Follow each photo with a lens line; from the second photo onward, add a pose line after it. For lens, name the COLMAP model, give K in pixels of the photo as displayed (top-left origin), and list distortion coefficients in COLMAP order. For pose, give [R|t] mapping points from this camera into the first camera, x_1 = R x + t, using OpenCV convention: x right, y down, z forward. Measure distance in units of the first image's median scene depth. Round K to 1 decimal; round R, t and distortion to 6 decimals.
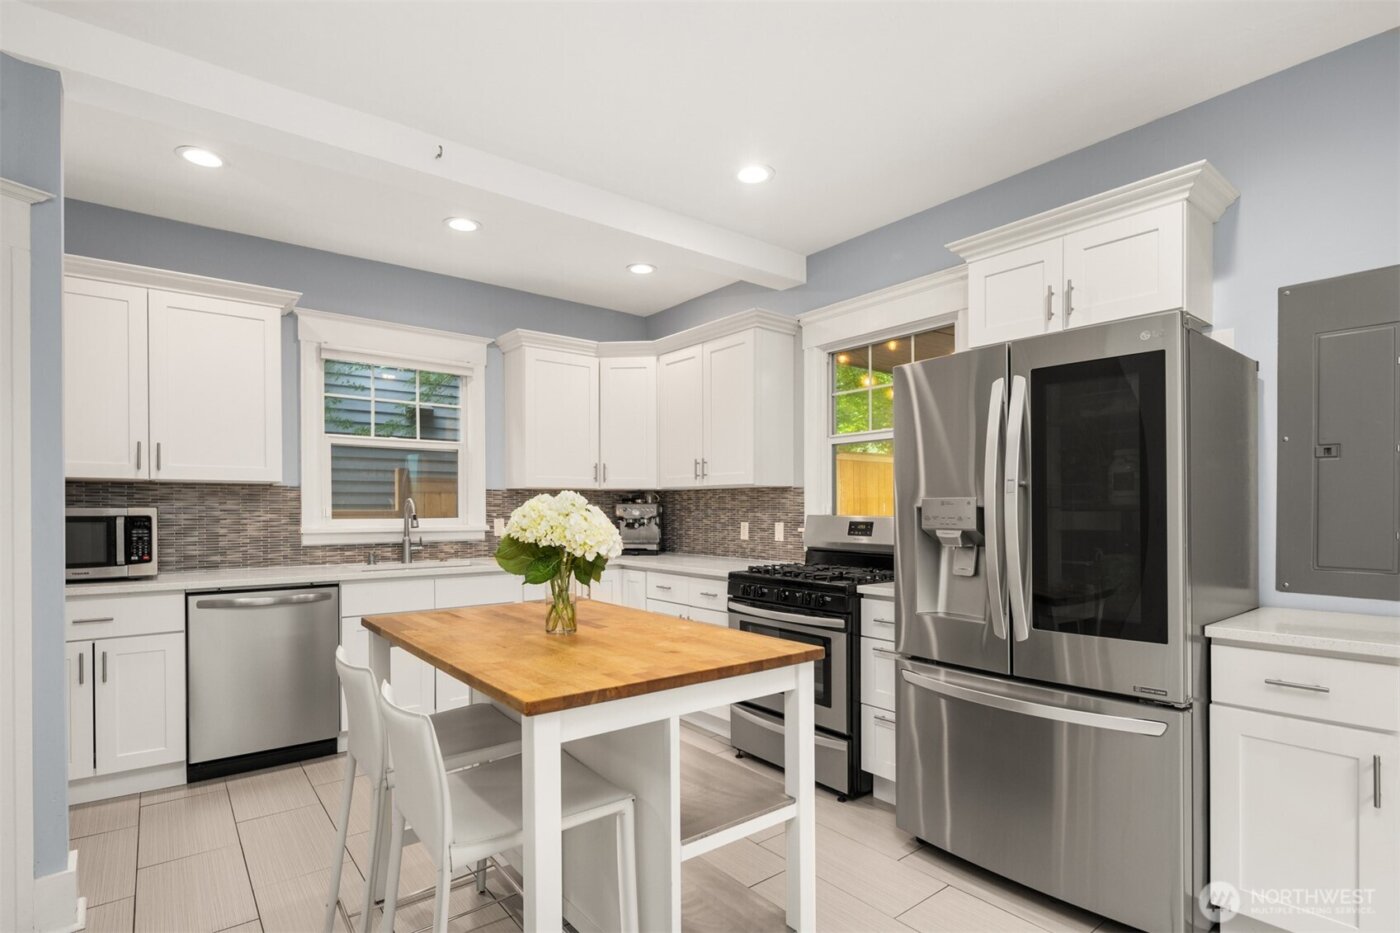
lens RADIAL K [[684.0, 0, 707.6], [0, 684.0, 509.0], [0, 0, 1]] dist [-0.000443, -0.001791]
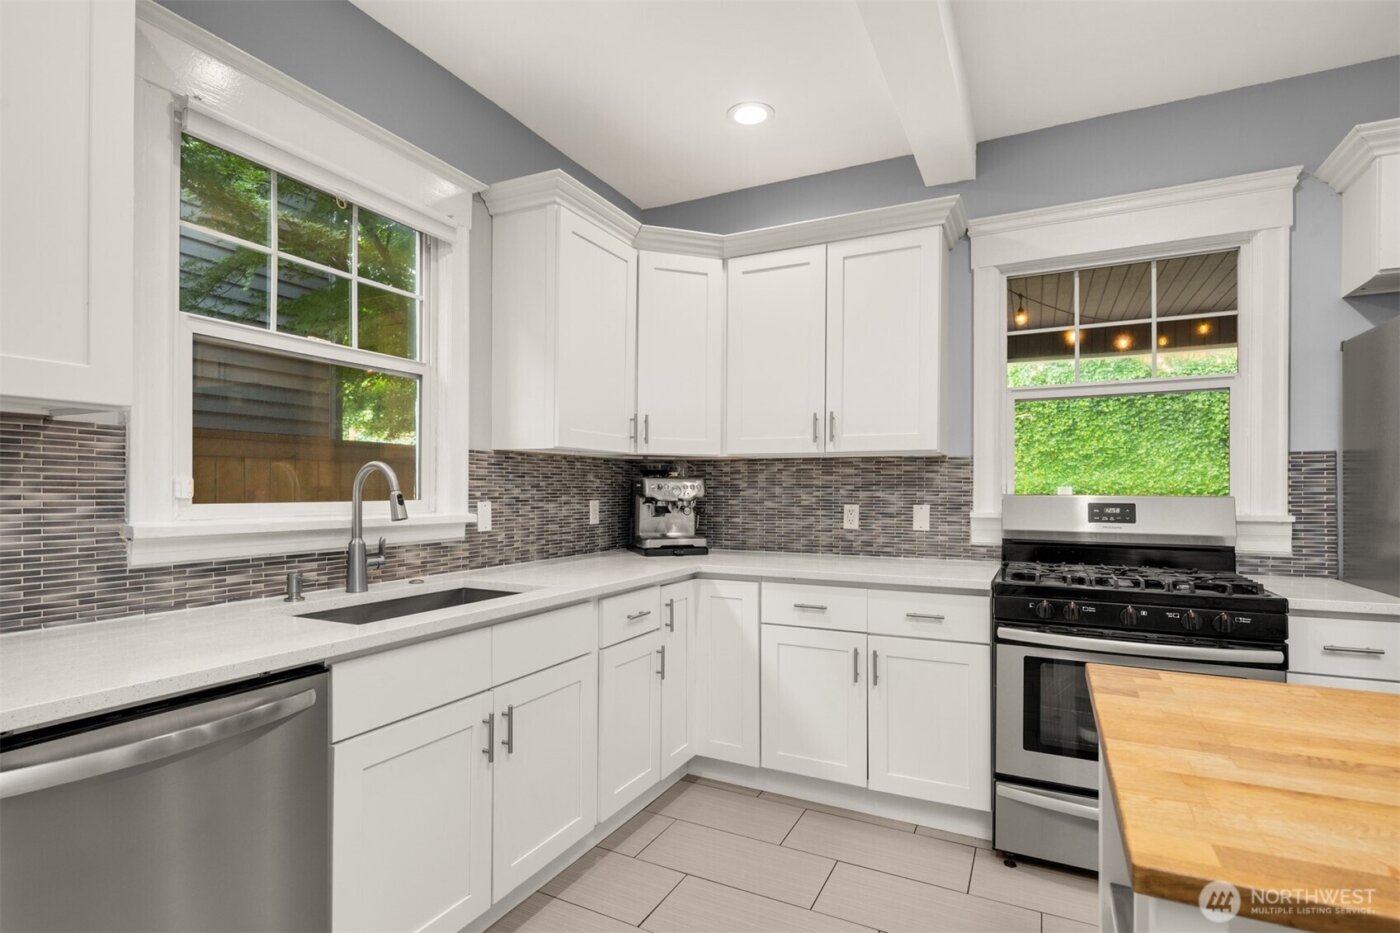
lens RADIAL K [[684.0, 0, 698.0], [0, 684.0, 487.3], [0, 0, 1]] dist [-0.000443, -0.001791]
pose [[0.909475, 0.004583, 0.415732, -0.411497], [-0.003102, 0.999986, -0.004239, 0.004614], [-0.415746, 0.002565, 0.909477, 0.435474]]
